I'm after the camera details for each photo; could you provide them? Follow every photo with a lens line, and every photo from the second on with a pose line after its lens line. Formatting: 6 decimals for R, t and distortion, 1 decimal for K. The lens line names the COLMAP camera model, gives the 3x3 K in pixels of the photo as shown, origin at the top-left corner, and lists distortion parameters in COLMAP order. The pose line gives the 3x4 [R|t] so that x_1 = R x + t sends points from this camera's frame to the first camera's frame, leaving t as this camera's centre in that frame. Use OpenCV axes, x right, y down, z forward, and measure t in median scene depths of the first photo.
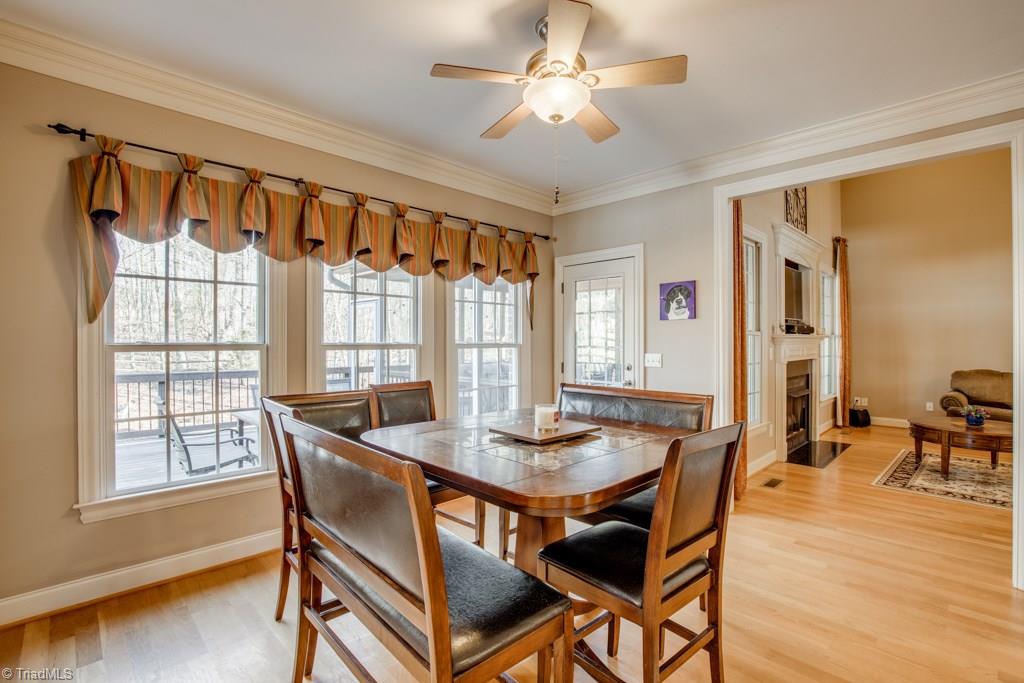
lens RADIAL K [[469.6, 0, 509.9], [0, 469.6, 343.8], [0, 0, 1]] dist [-0.029926, 0.002842]
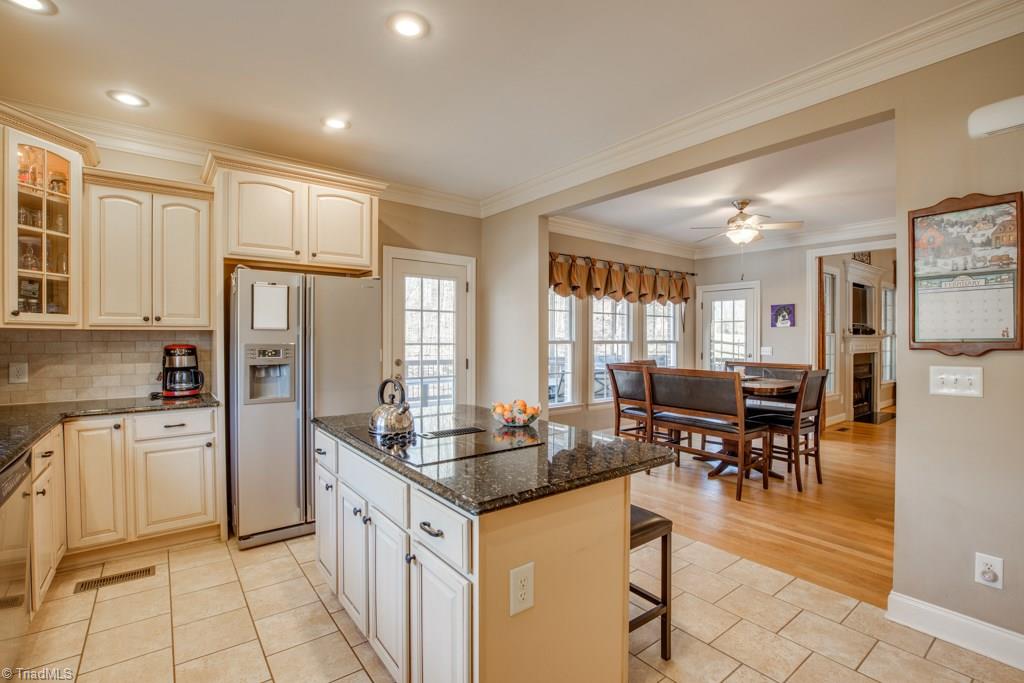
lens RADIAL K [[469.6, 0, 514.9], [0, 469.6, 342.8], [0, 0, 1]] dist [-0.029926, 0.002842]
pose [[0.993987, 0.002140, -0.109477, -0.361910], [-0.001613, 0.999987, 0.004902, -0.001362], [0.109486, -0.004696, 0.993977, -0.669022]]
